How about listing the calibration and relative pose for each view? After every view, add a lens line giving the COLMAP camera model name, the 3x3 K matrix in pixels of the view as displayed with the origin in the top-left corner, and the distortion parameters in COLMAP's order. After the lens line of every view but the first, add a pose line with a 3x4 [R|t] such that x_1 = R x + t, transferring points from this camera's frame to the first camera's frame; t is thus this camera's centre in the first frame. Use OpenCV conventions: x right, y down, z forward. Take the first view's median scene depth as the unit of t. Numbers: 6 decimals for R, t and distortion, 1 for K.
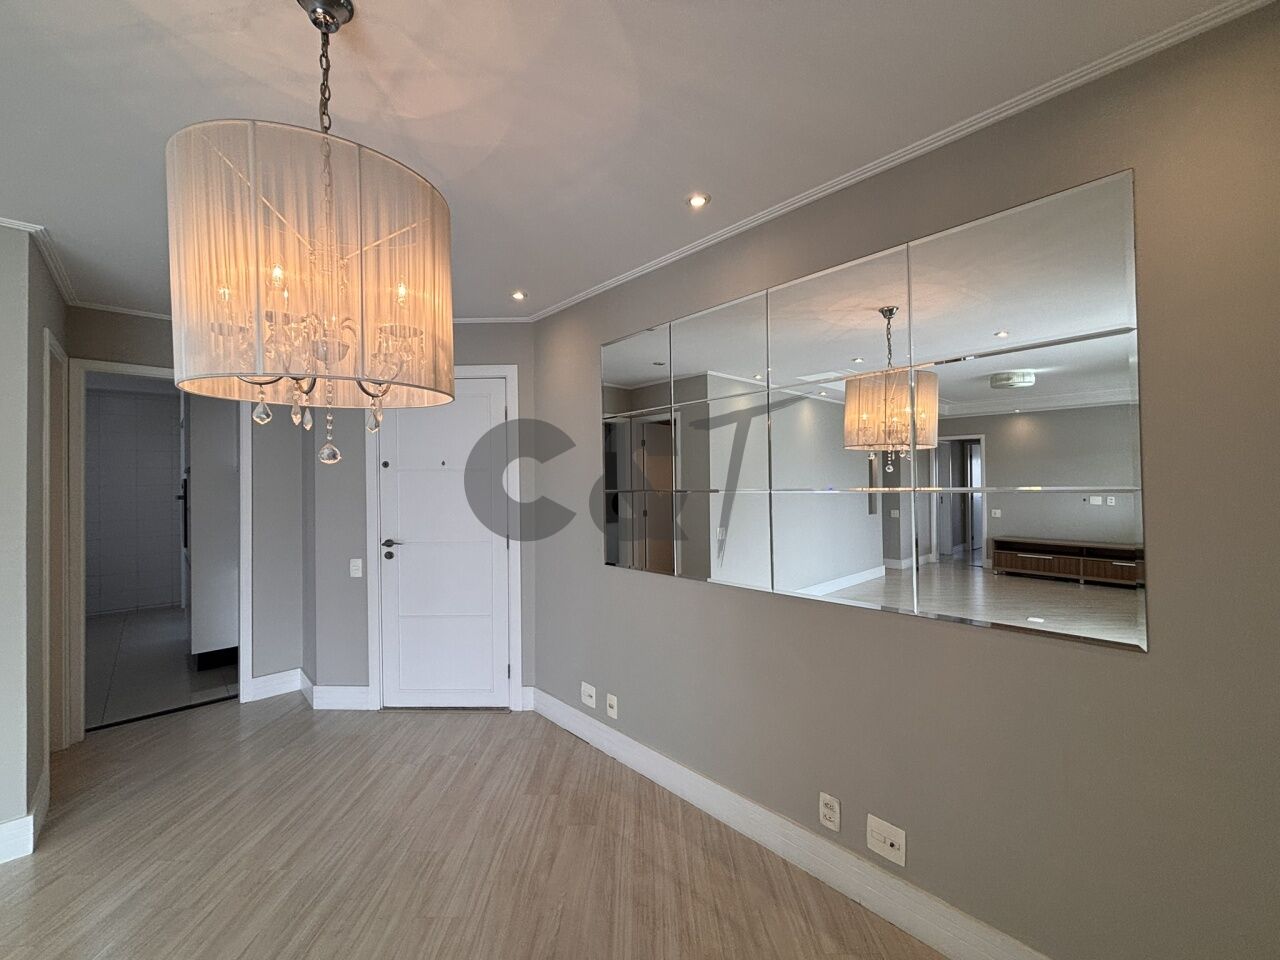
lens RADIAL K [[516.5, 0, 642.5], [0, 516.5, 482.1], [0, 0, 1]] dist [-0.002417, 0.001518]
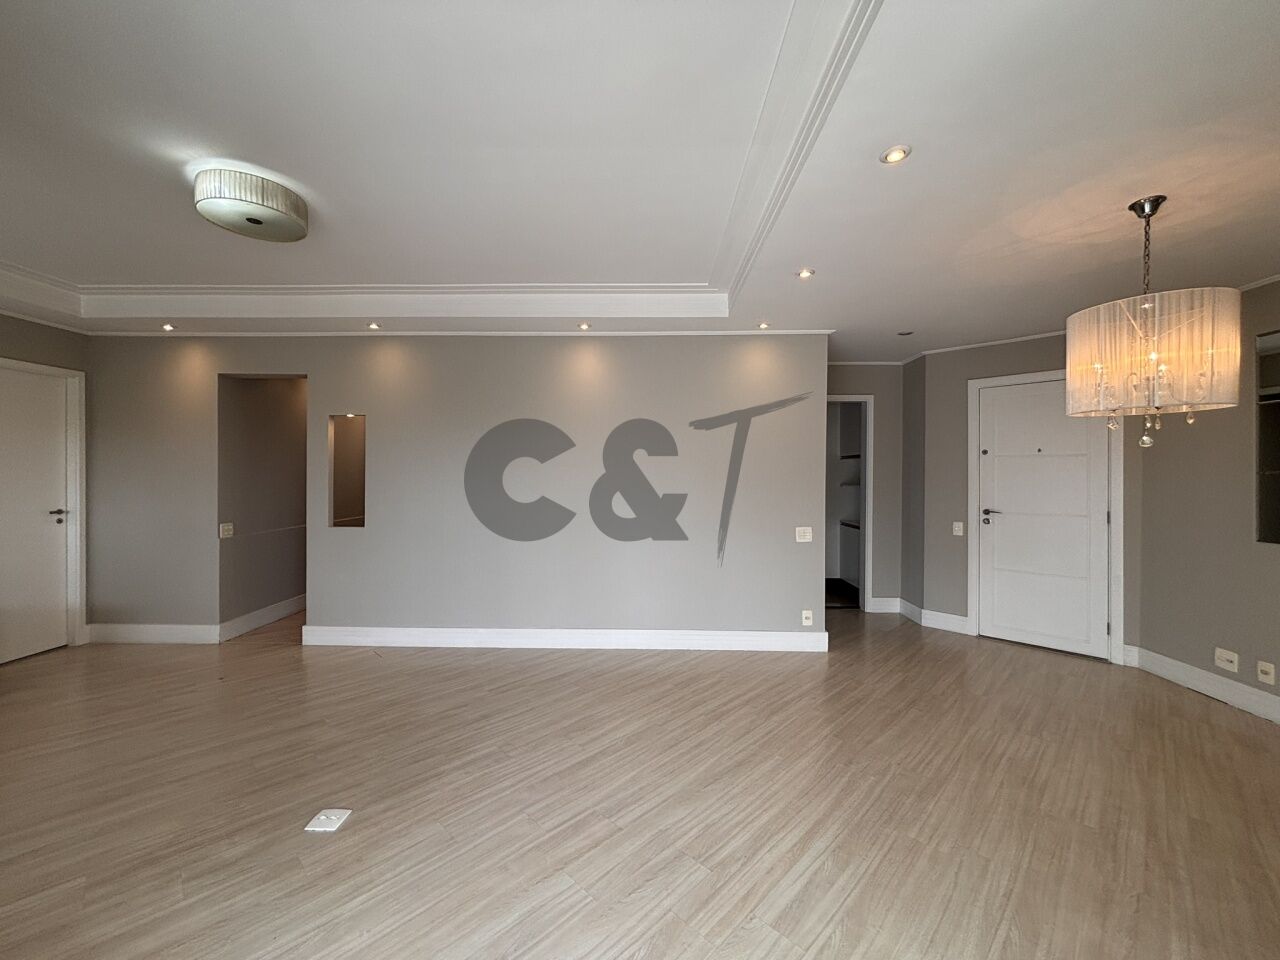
lens RADIAL K [[516.5, 0, 643.7], [0, 516.5, 477.0], [0, 0, 1]] dist [-0.002417, 0.001518]
pose [[0.712060, 0.013692, -0.701986, -0.194620], [-0.010299, 0.999906, 0.009055, 0.026866], [0.702043, 0.000782, 0.712134, -0.560975]]
